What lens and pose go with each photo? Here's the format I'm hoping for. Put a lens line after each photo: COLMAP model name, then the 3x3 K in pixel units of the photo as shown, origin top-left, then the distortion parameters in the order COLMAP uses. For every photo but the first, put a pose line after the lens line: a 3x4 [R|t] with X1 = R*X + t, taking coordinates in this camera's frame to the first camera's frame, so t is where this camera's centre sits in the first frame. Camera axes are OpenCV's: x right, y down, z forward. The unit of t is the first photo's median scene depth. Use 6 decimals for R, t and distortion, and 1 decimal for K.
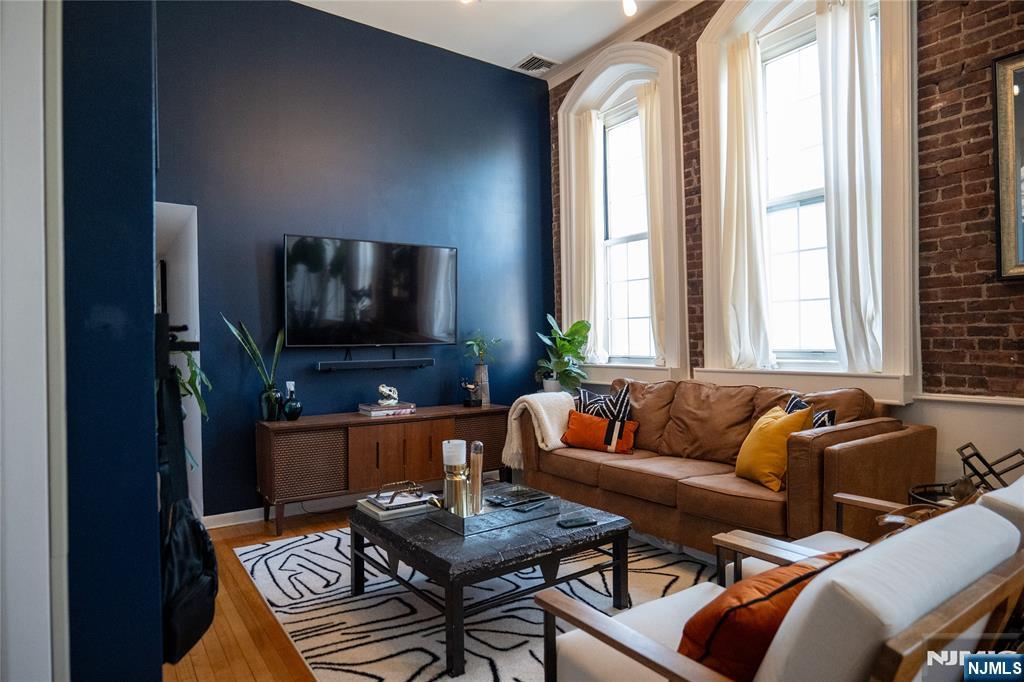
lens RADIAL K [[597.9, 0, 513.8], [0, 597.9, 342.7], [0, 0, 1]] dist [-0.017354, 0.008869]
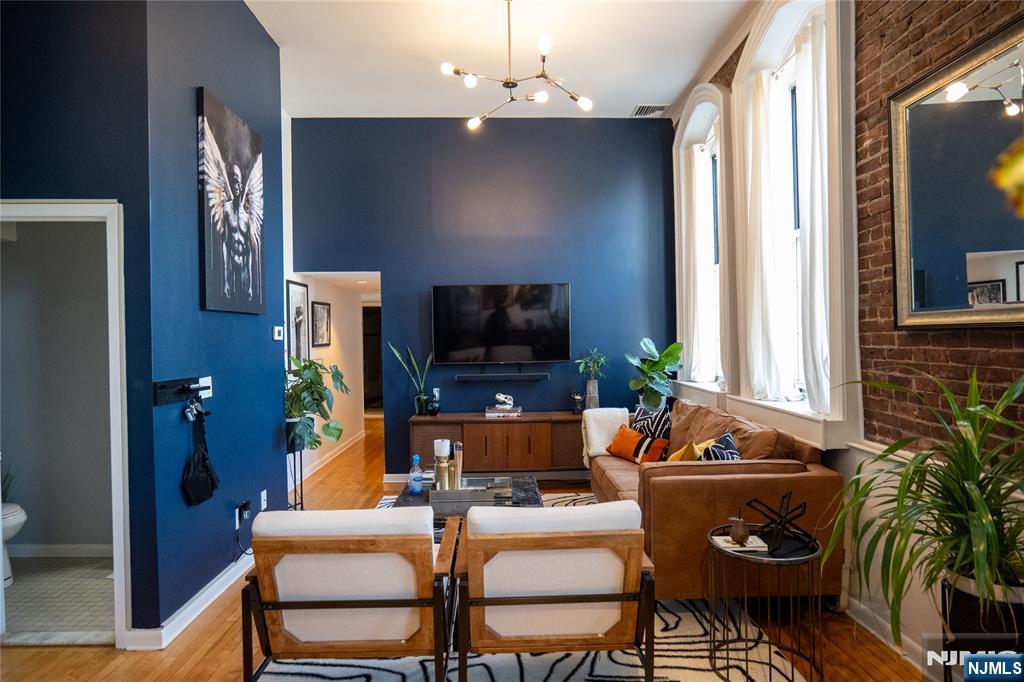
lens RADIAL K [[597.9, 0, 507.5], [0, 597.9, 344.1], [0, 0, 1]] dist [-0.017354, 0.008869]
pose [[0.829534, 0.009656, -0.558373, 0.595446], [0.001632, 0.999804, 0.019716, -0.072544], [0.558454, -0.017266, 0.829356, -0.098868]]
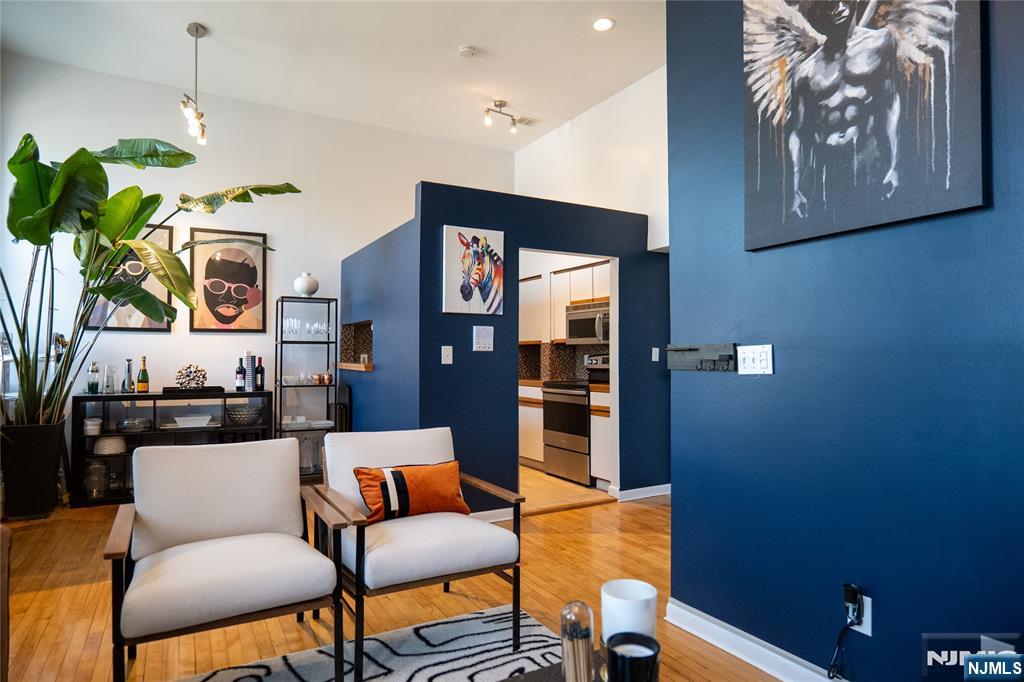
lens RADIAL K [[597.9, 0, 512.9], [0, 597.9, 345.5], [0, 0, 1]] dist [-0.017354, 0.008869]
pose [[-0.995525, 0.009459, 0.094020, -0.043138], [0.007299, 0.999702, -0.023292, 0.003007], [-0.094213, -0.022502, -0.995298, 0.981907]]
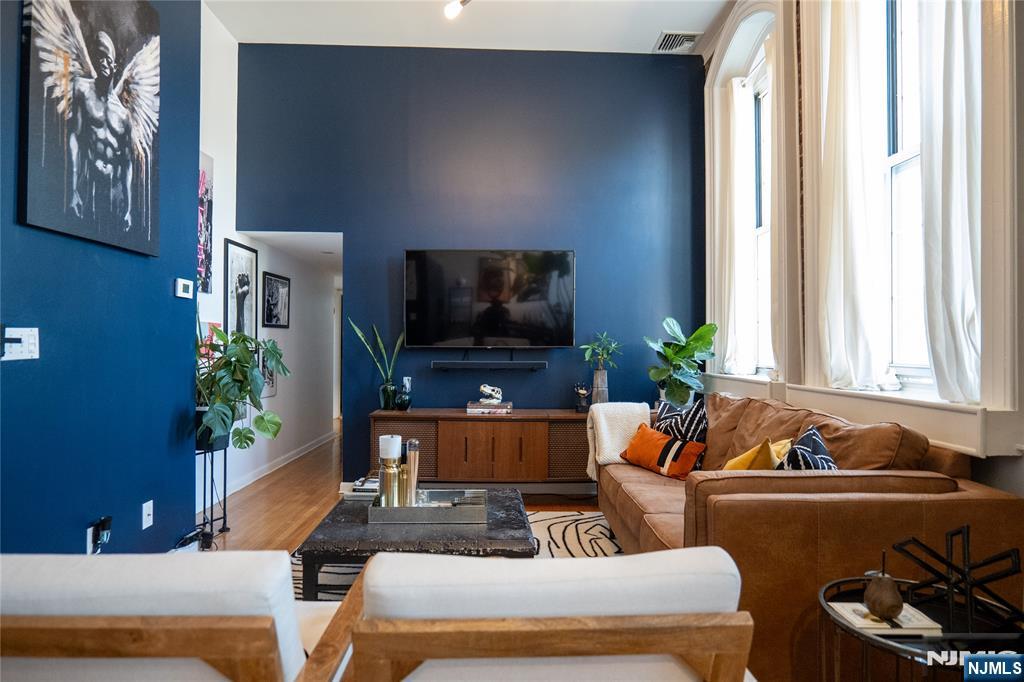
lens RADIAL K [[597.9, 0, 509.6], [0, 597.9, 343.2], [0, 0, 1]] dist [-0.017354, 0.008869]
pose [[0.831920, 0.016059, -0.554664, 0.452117], [-0.019627, 0.999807, -0.000490, -0.003711], [0.554549, 0.011294, 0.832074, 0.152225]]
